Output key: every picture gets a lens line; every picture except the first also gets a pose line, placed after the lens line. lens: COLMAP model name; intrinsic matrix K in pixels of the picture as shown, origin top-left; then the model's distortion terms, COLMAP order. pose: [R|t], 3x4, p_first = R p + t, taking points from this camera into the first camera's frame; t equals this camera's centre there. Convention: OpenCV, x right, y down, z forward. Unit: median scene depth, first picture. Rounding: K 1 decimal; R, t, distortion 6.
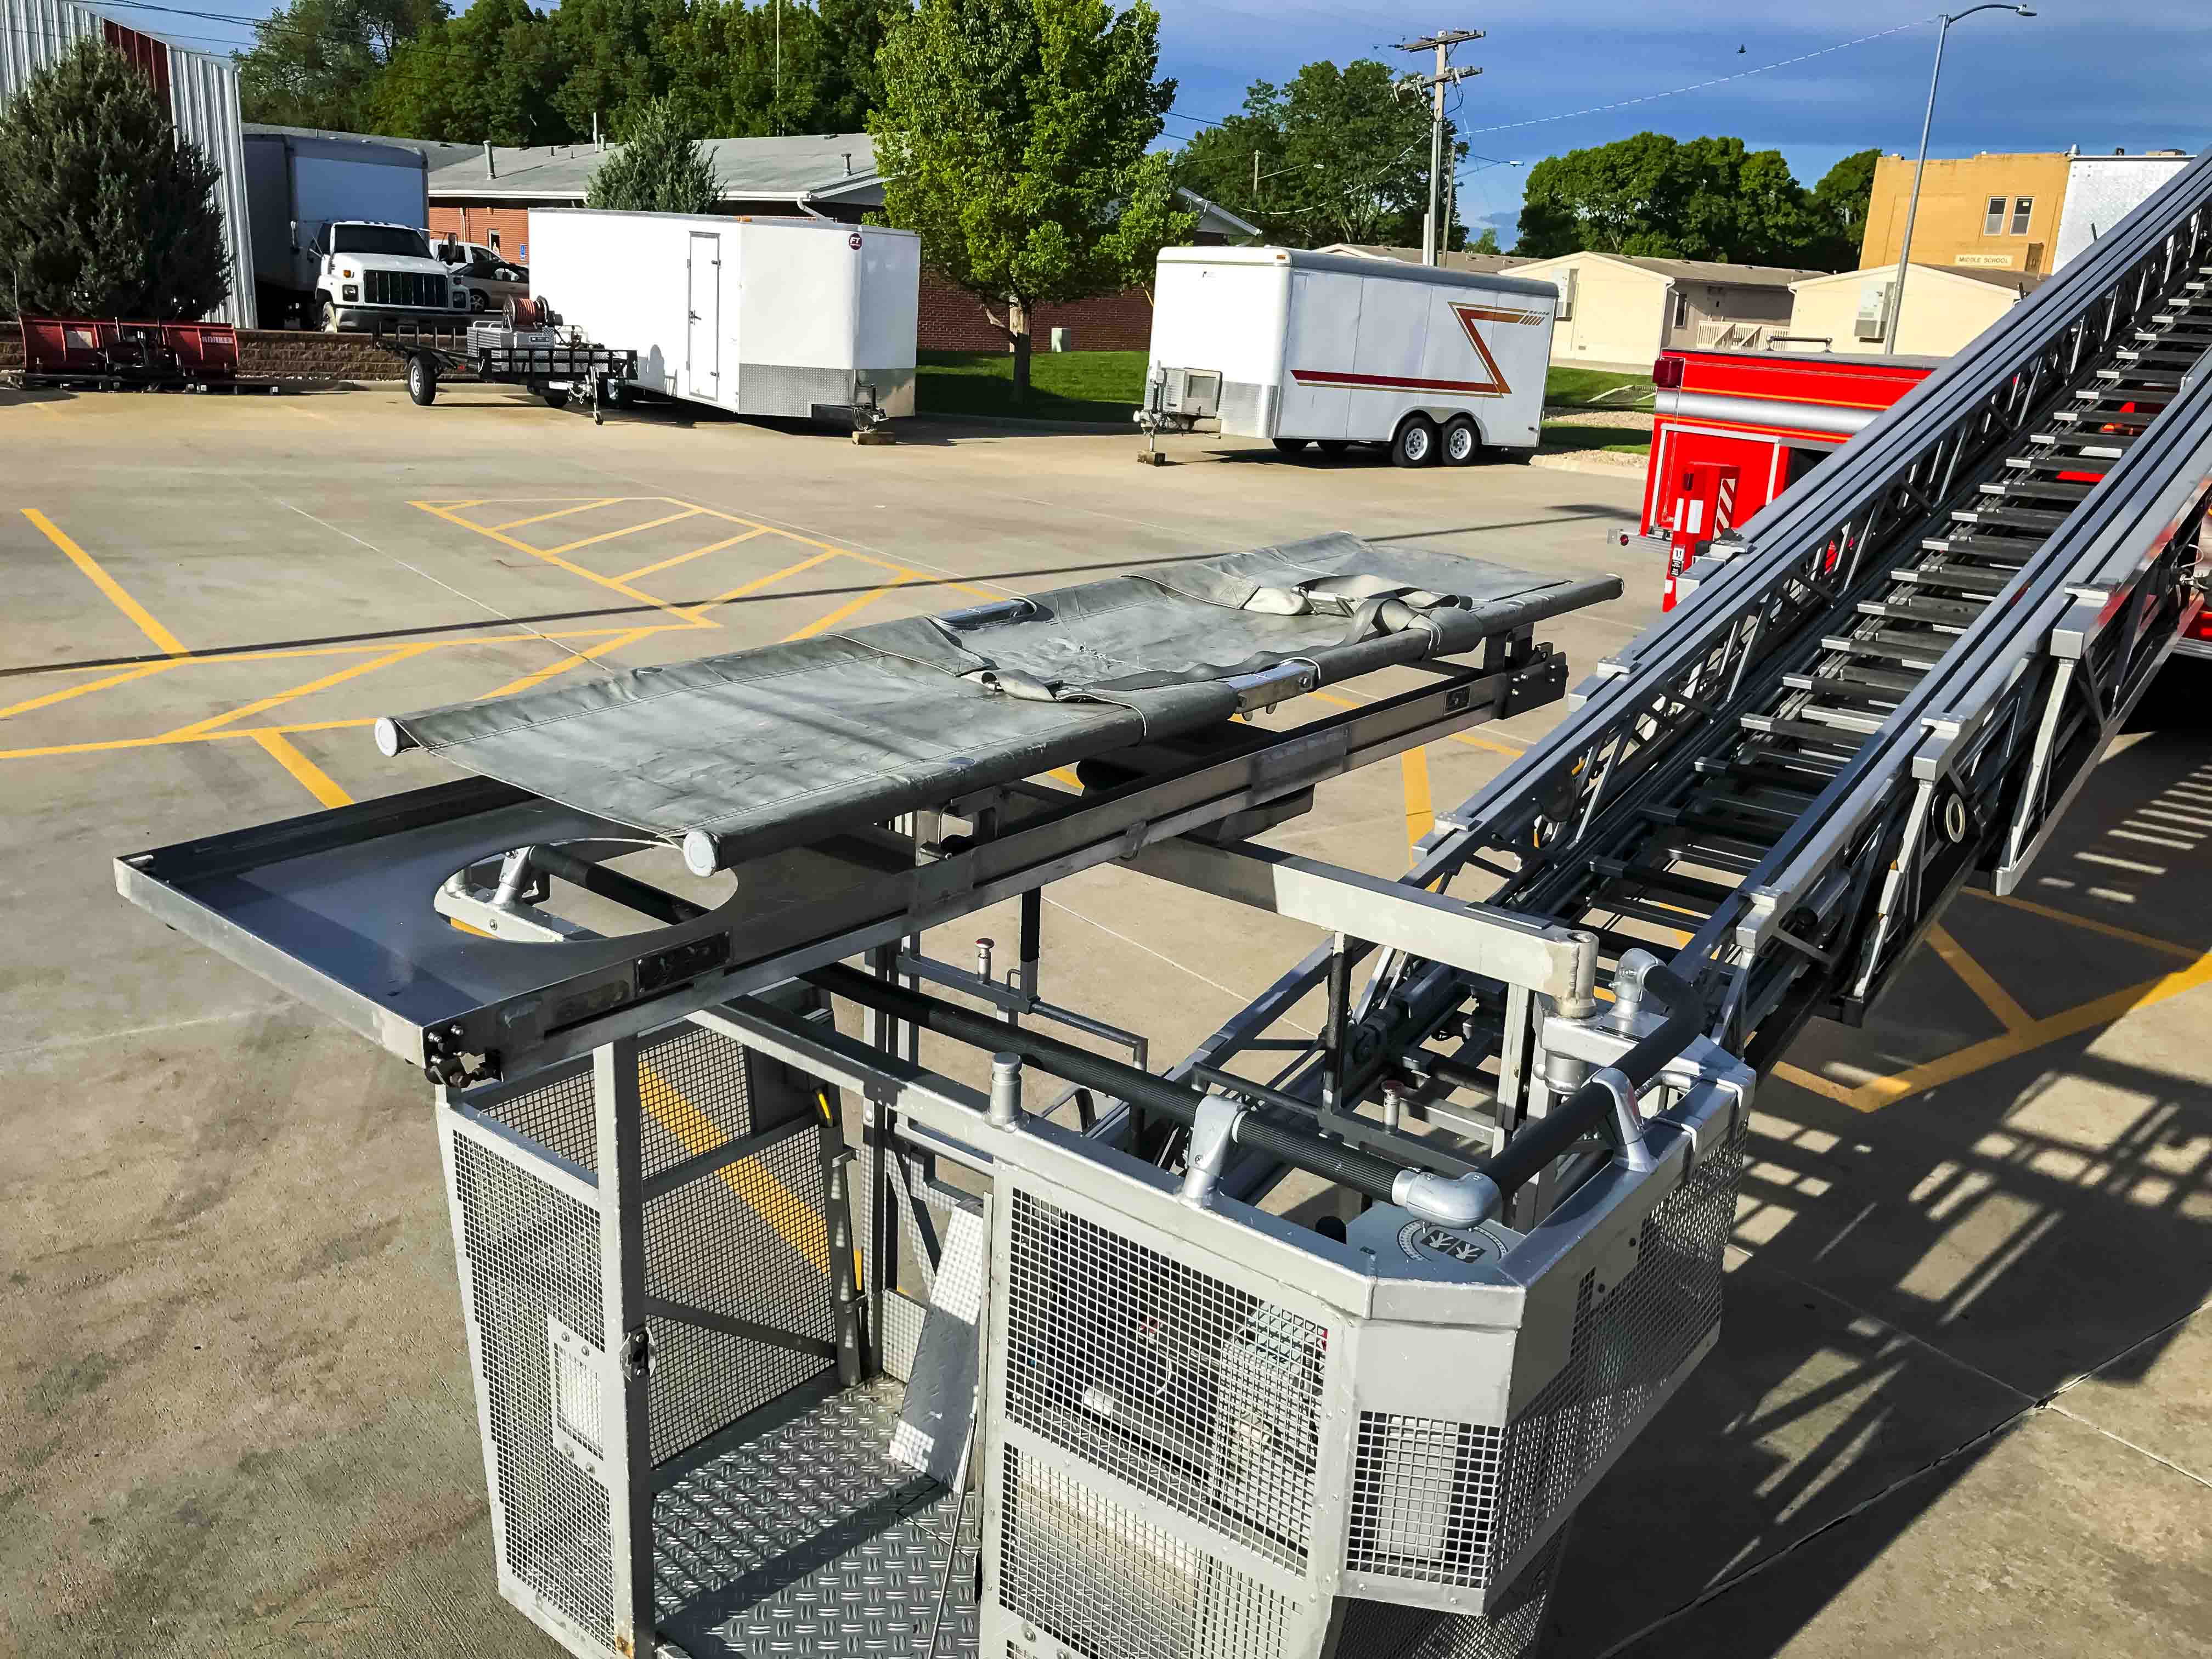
lens RADIAL K [[1833.7, 0, 1087.8], [0, 1833.7, 790.4], [0, 0, 1]] dist [0.016391, 0.014709]
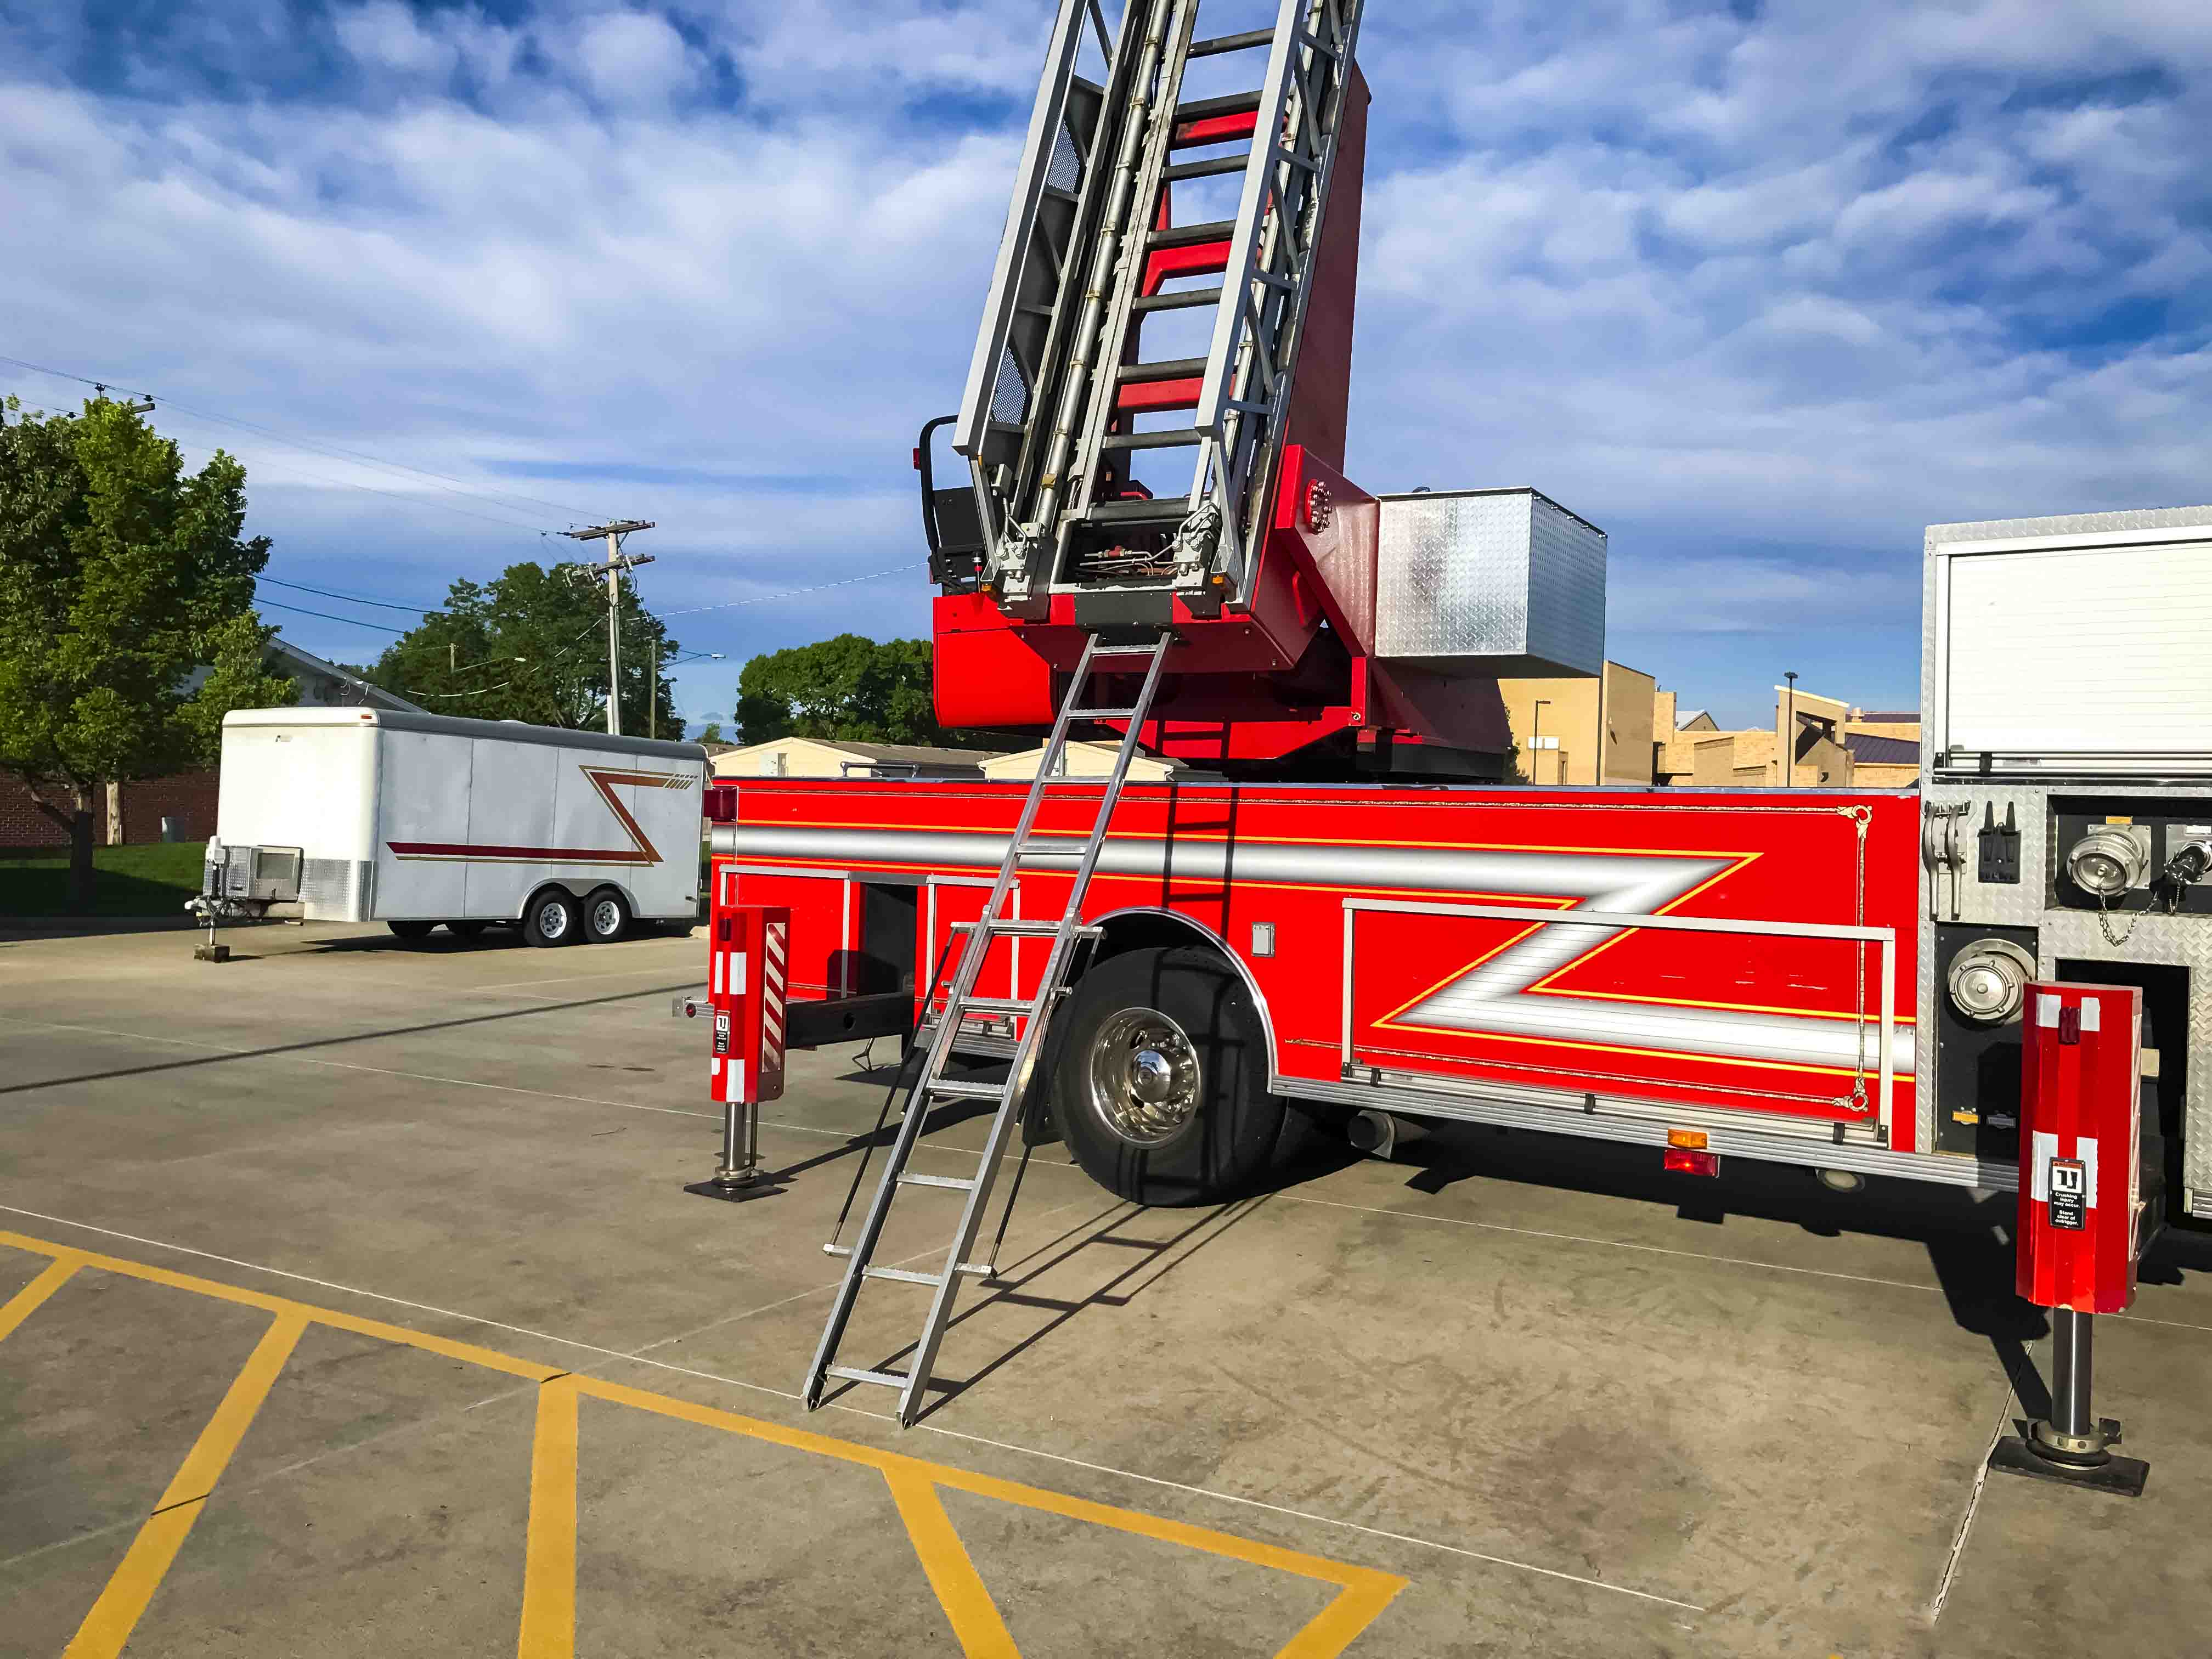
lens RADIAL K [[1833.7, 0, 1092.6], [0, 1833.7, 777.6], [0, 0, 1]] dist [0.016391, 0.014709]
pose [[0.919214, -0.025866, 0.392908, 0.062276], [0.129376, 0.962281, -0.239328, -0.009362], [-0.371897, 0.270827, 0.887888, 0.091228]]
